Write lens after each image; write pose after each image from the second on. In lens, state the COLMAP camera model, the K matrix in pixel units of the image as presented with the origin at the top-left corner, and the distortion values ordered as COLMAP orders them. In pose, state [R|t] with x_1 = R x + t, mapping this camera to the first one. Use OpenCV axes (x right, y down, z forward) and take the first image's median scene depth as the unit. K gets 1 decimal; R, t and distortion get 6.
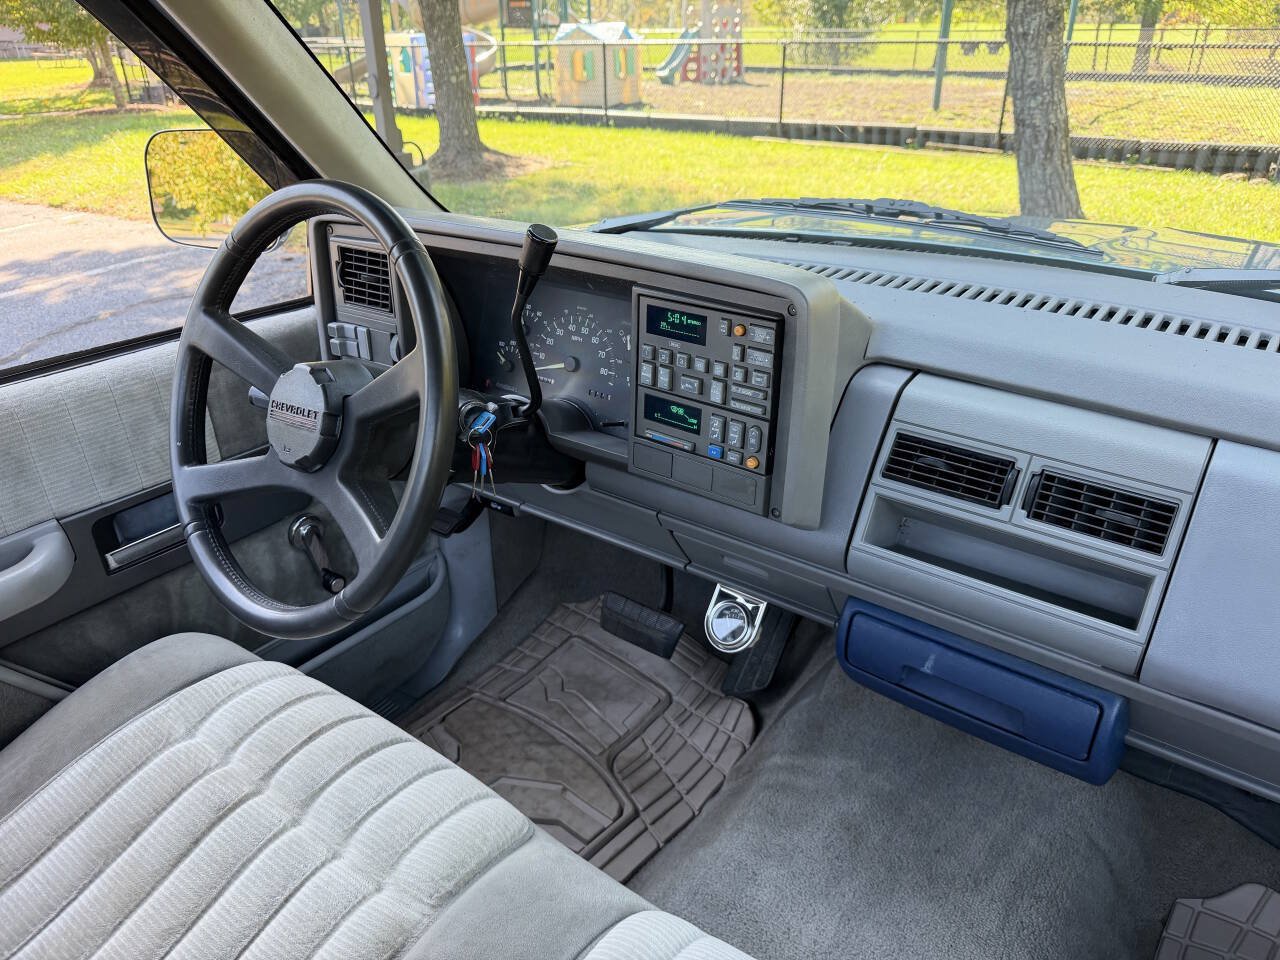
lens RADIAL K [[900.5, 0, 642.4], [0, 900.5, 477.3], [0, 0, 1]] dist [0.054321, -0.074835]
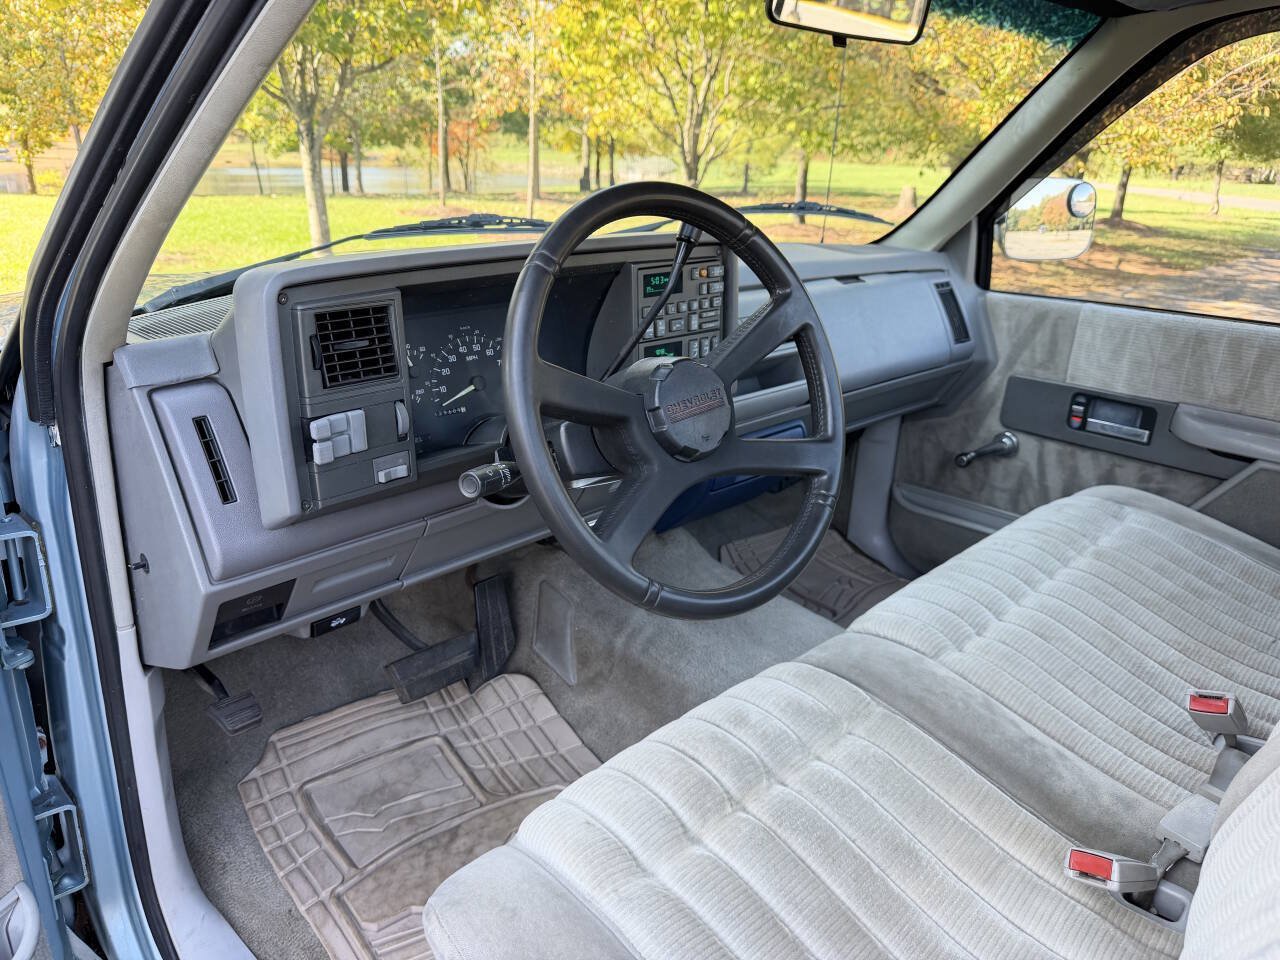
lens RADIAL K [[900.5, 0, 642.4], [0, 900.5, 477.3], [0, 0, 1]] dist [0.054321, -0.074835]
pose [[0.129845, -0.330211, 0.934934, -1.024723], [0.419164, 0.872798, 0.250051, -0.207415], [-0.898578, 0.359423, 0.251741, 0.615261]]
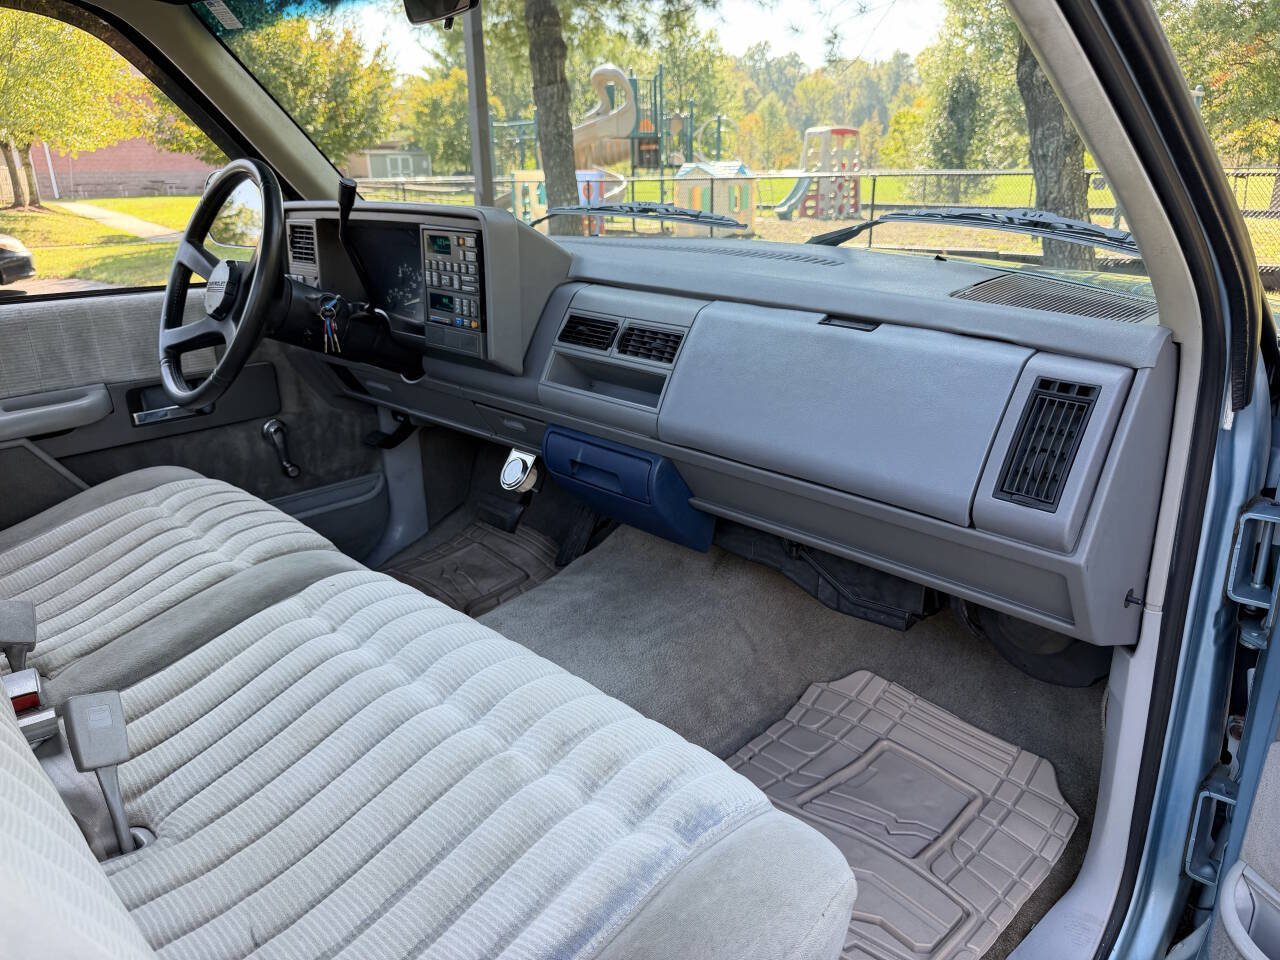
lens RADIAL K [[899.2, 0, 656.4], [0, 899.2, 496.5], [0, 0, 1]] dist [0.064305, -0.088882]
pose [[0.991940, 0.046581, -0.117835, 0.512807], [-0.059858, 0.991929, -0.111774, 0.358910], [0.111677, 0.117926, 0.986723, -0.442638]]
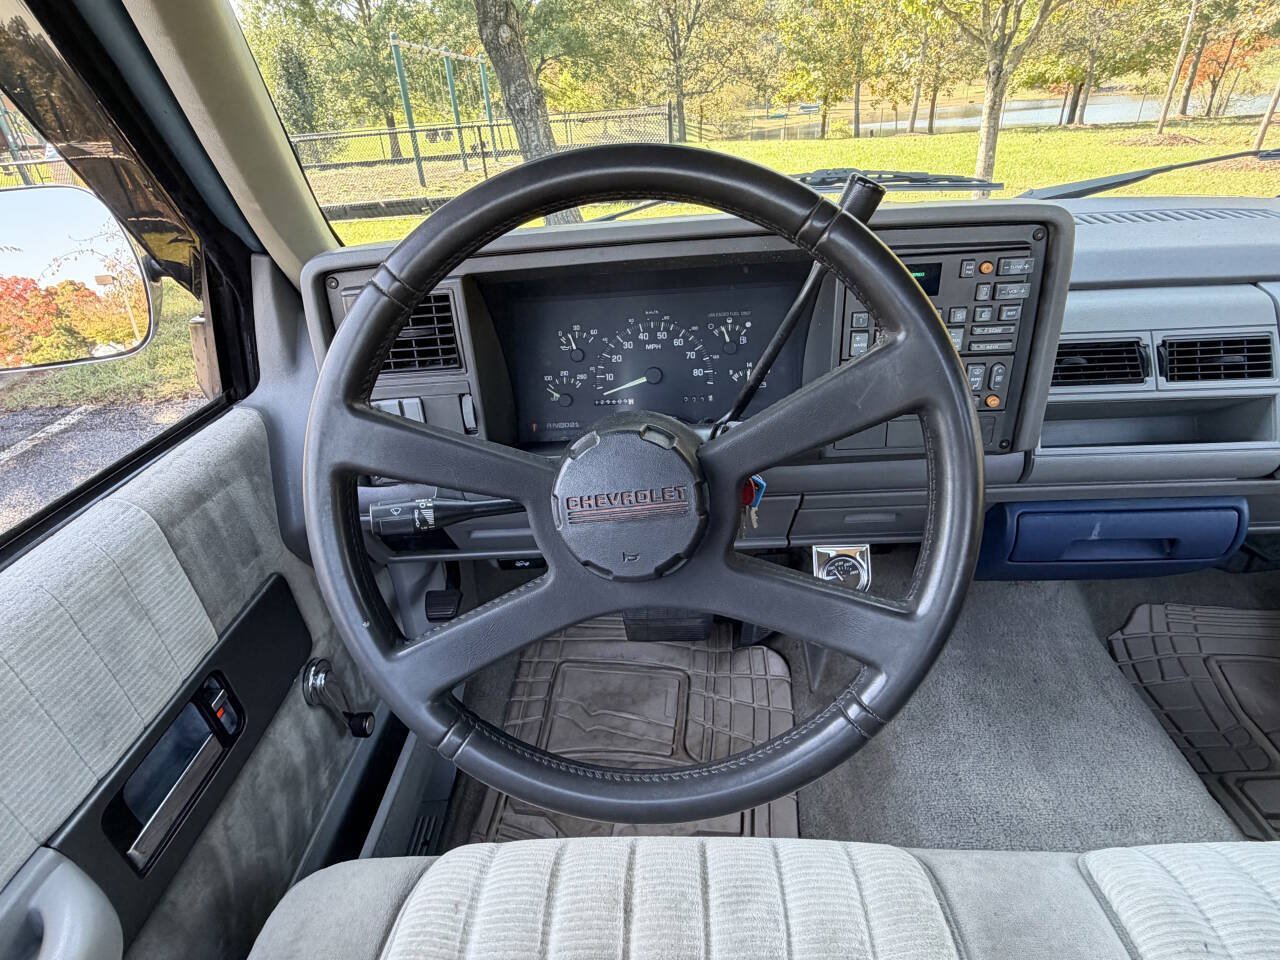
lens RADIAL K [[685.4, 0, 629.6], [0, 685.4, 482.1], [0, 0, 1]] dist [-0.021521, 0.015952]
pose [[0.823839, -0.315218, 0.471091, -0.454584], [0.306194, 0.946899, 0.098124, -0.098574], [-0.477006, 0.063406, 0.876610, 0.411693]]
